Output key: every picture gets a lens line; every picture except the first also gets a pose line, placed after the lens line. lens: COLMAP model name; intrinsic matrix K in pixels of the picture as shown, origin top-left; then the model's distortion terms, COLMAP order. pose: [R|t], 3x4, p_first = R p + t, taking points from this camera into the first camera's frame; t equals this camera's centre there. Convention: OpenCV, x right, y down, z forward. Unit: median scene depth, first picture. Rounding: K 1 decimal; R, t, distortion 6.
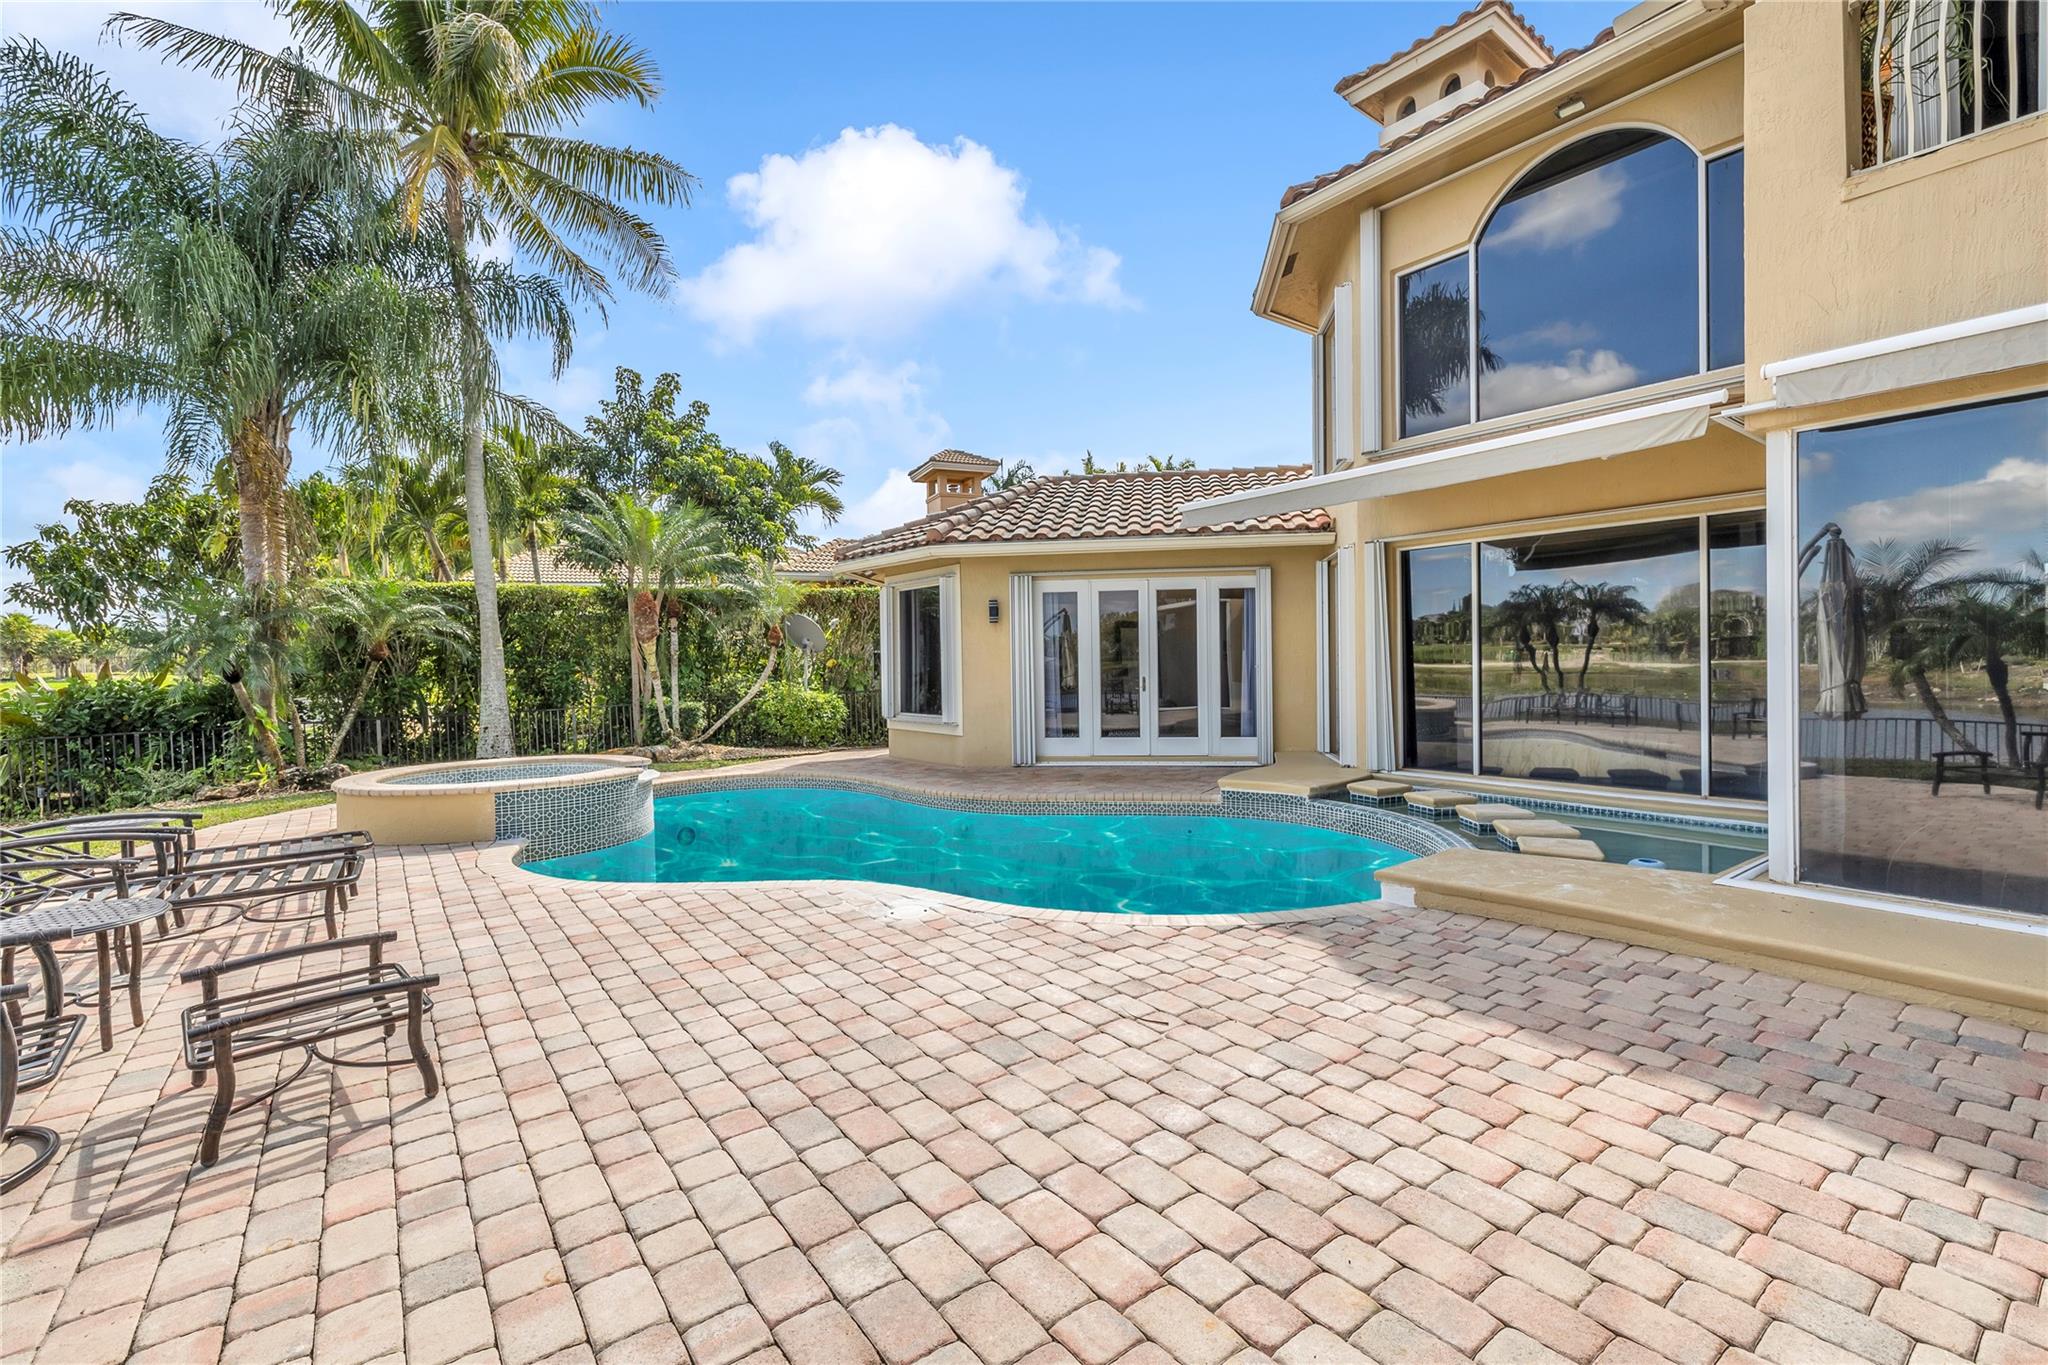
lens RADIAL K [[888.7, 0, 1013.9], [0, 888.7, 669.6], [0, 0, 1]] dist [0.010566, -0.000015]
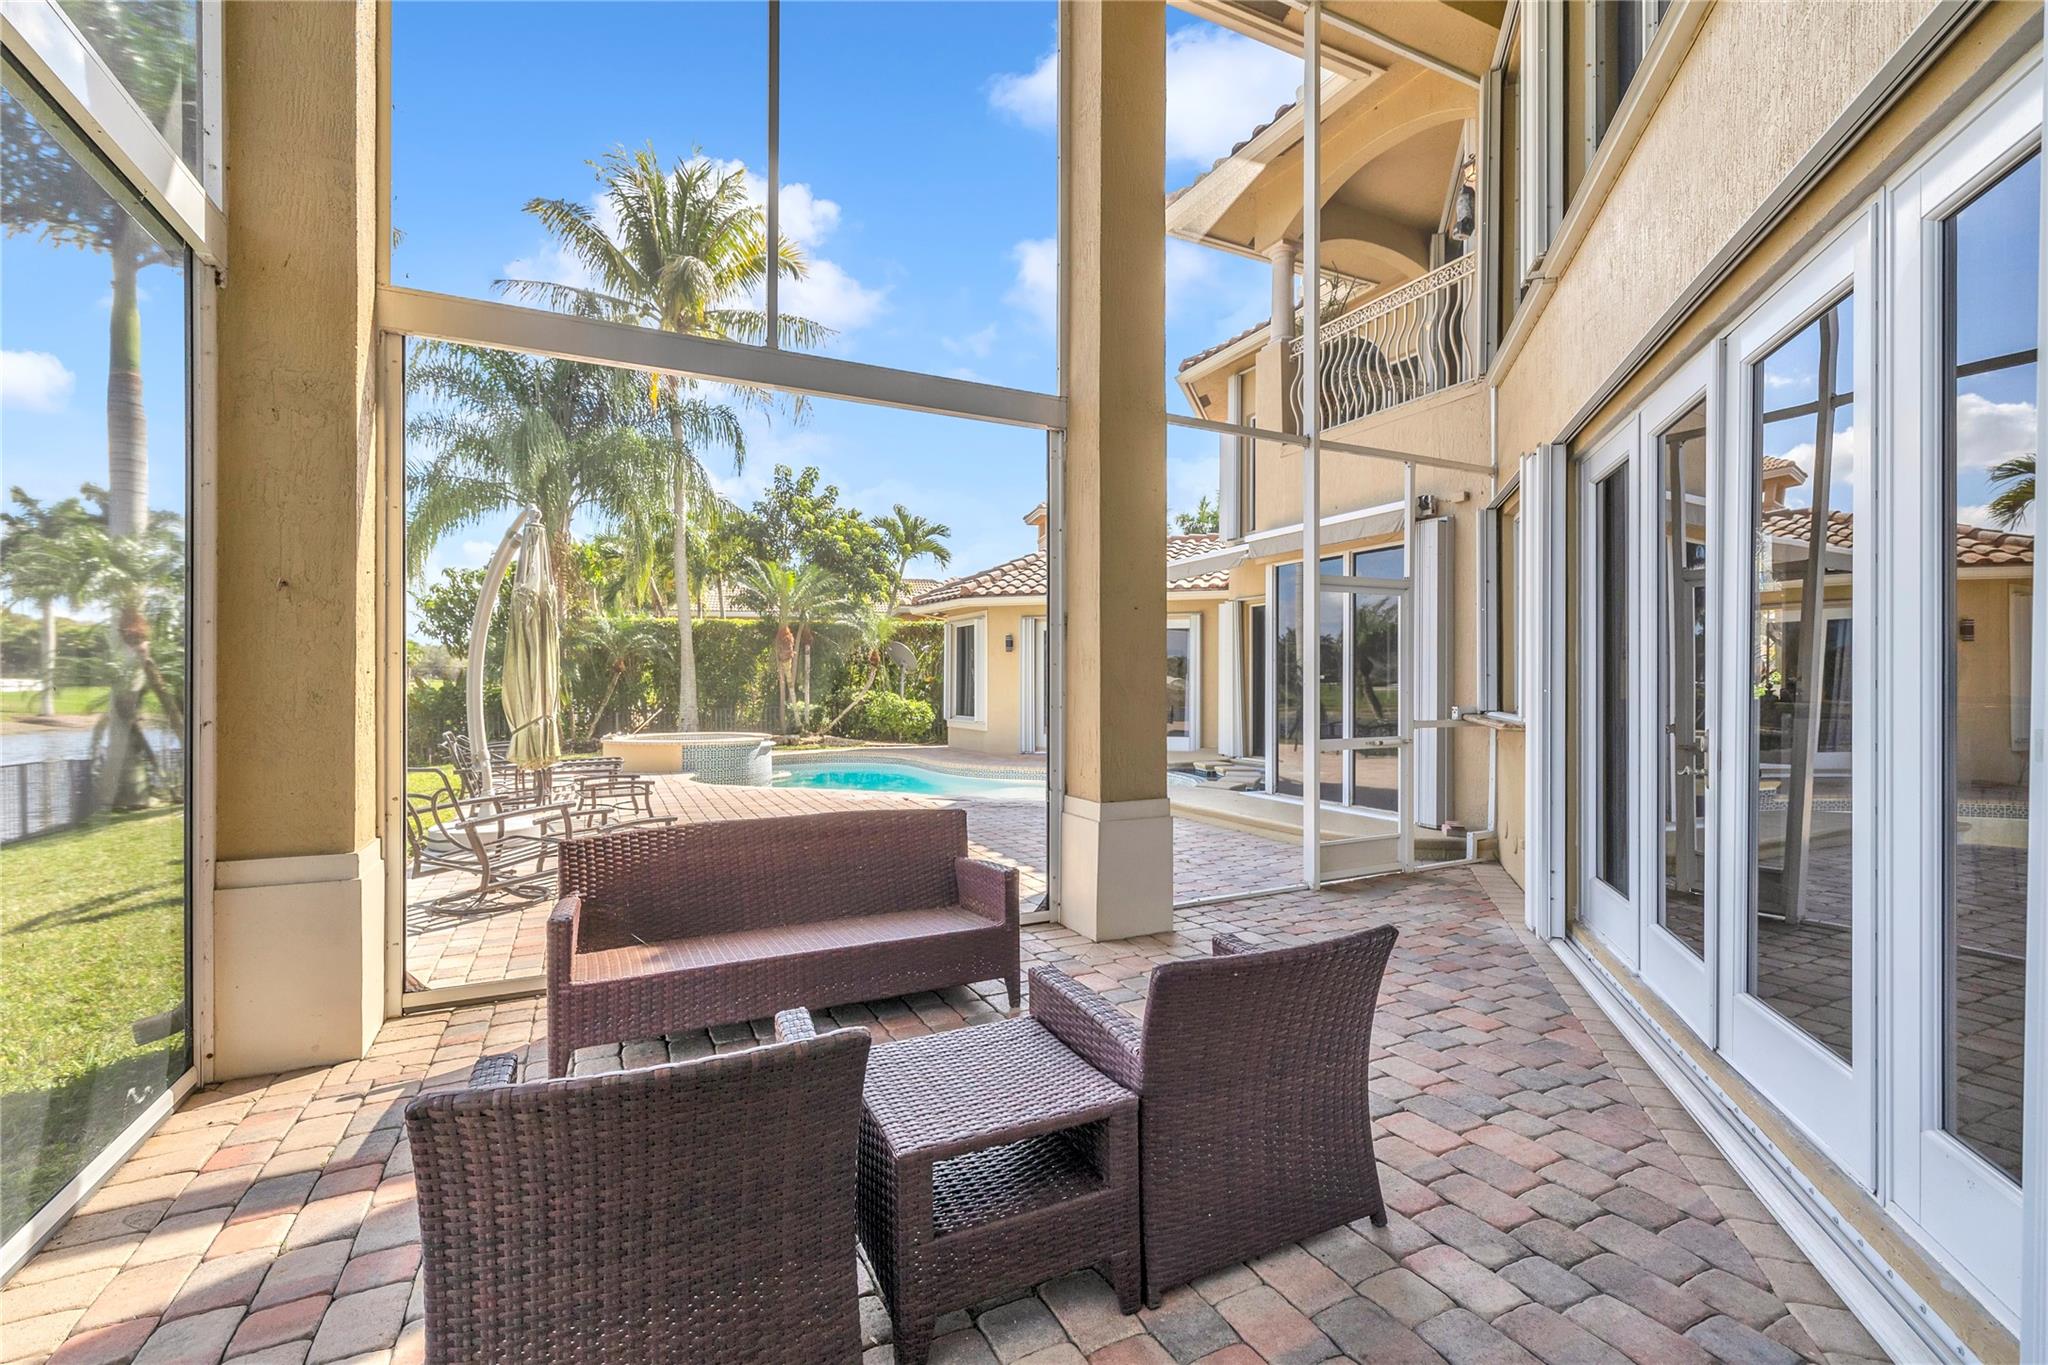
lens RADIAL K [[888.7, 0, 1007.8], [0, 888.7, 676.1], [0, 0, 1]] dist [0.010566, -0.000015]
pose [[0.981247, 0.015035, -0.192166, 0.221623], [-0.018054, 0.999739, -0.013968, 0.005685], [0.191906, 0.017175, 0.981263, -0.348110]]
